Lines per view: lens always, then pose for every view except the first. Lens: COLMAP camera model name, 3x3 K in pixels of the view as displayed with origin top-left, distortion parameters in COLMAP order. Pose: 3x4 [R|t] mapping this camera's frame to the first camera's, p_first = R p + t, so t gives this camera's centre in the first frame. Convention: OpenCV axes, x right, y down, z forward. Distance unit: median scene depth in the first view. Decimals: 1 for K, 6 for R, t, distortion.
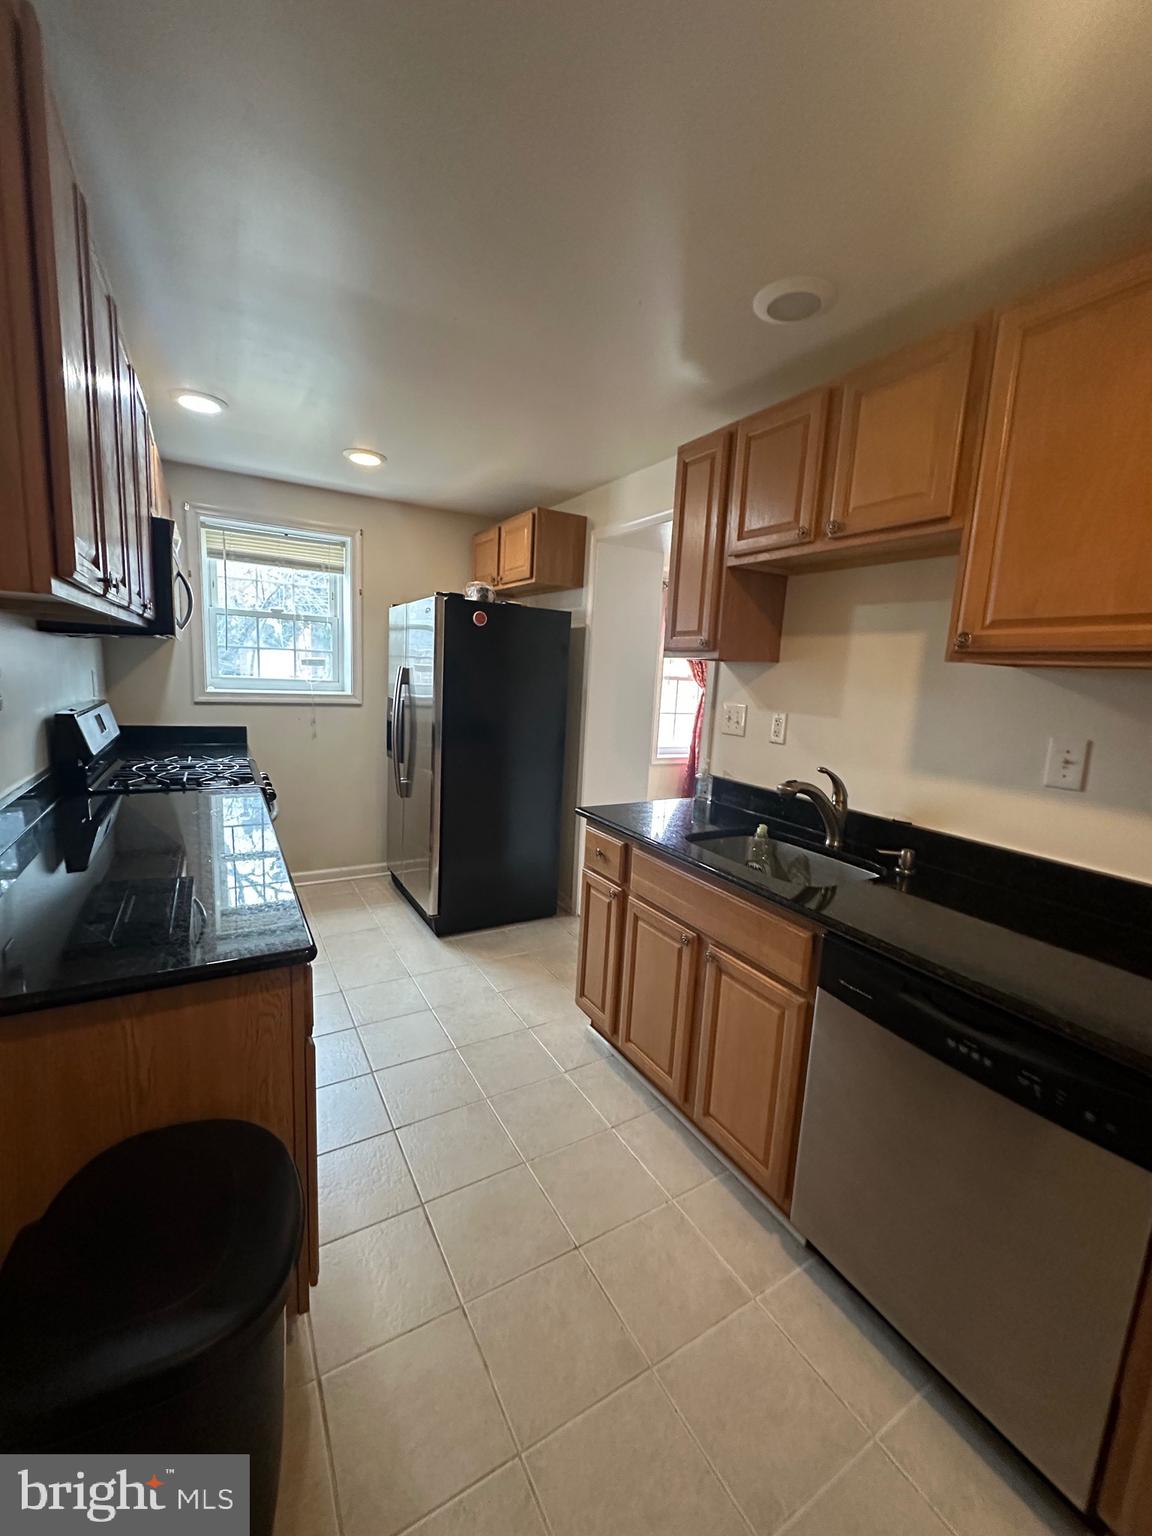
lens RADIAL K [[610.2, 0, 576.0], [0, 610.2, 765.7], [0, 0, 1]] dist [-0.003095, 0.000194]
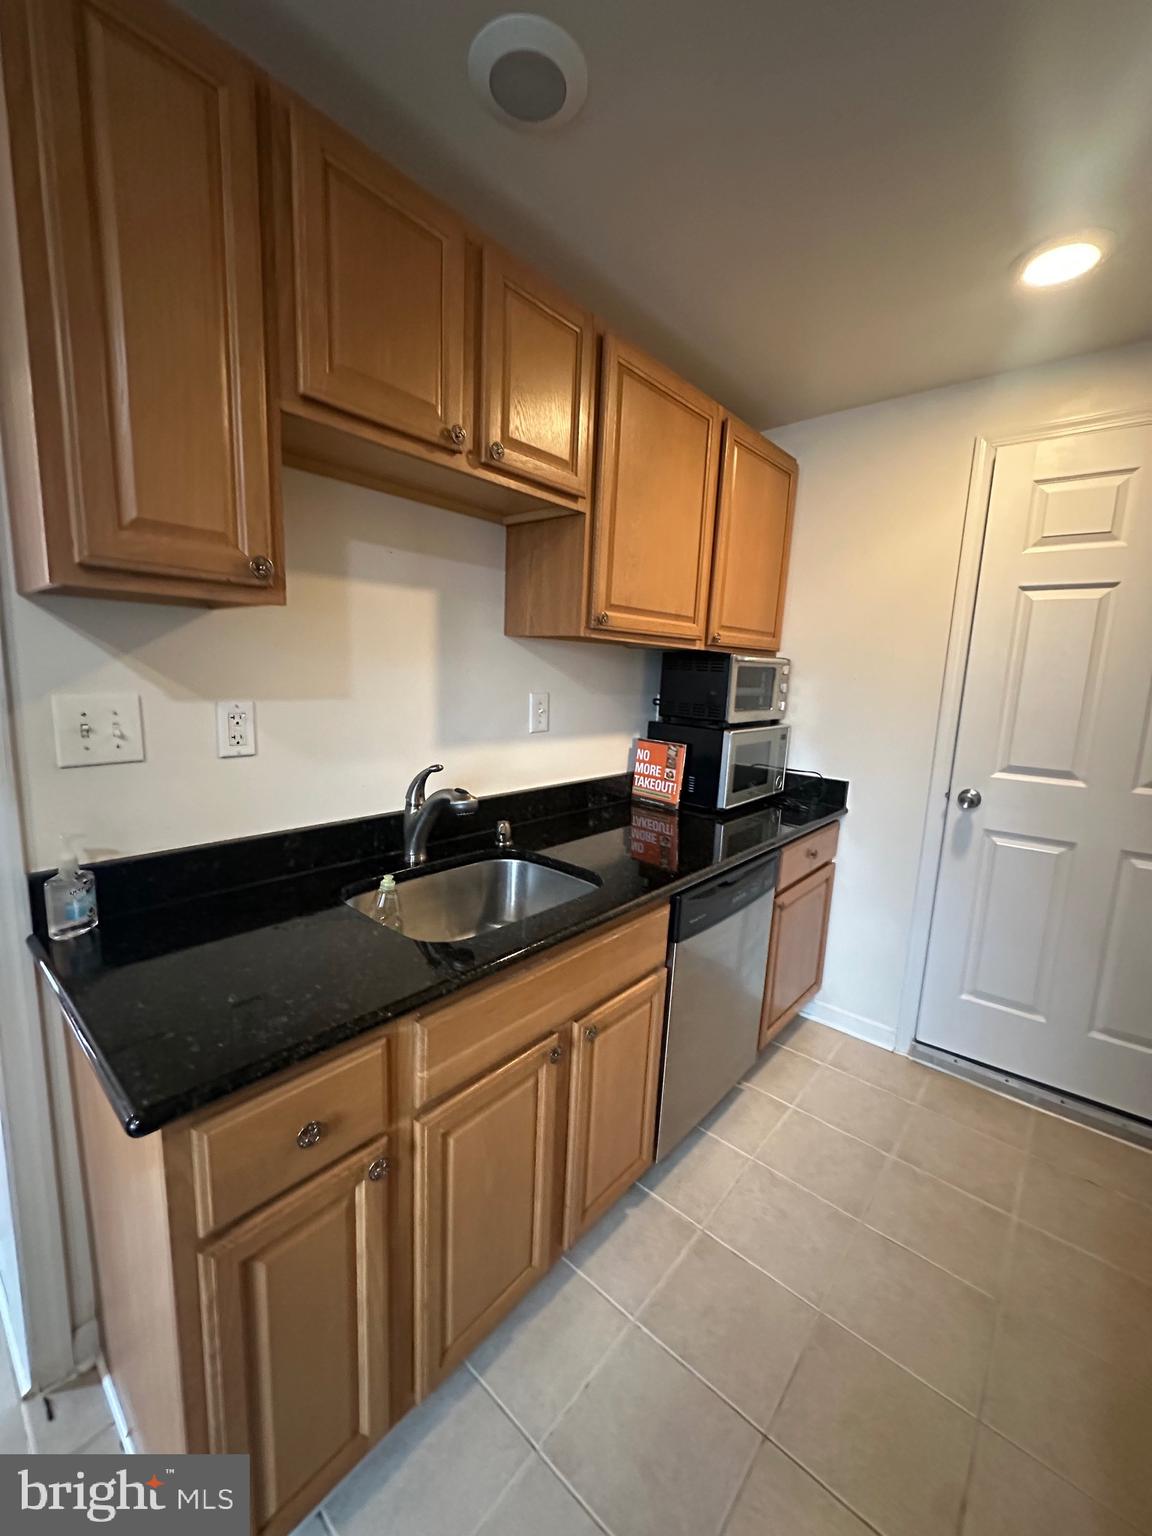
lens RADIAL K [[610.2, 0, 576.0], [0, 610.2, 765.7], [0, 0, 1]] dist [-0.003095, 0.000194]
pose [[-0.326193, -0.213760, 0.920818, -0.345007], [0.088968, 0.962832, 0.255029, -0.170649], [-0.941107, 0.165112, -0.295051, 1.030942]]
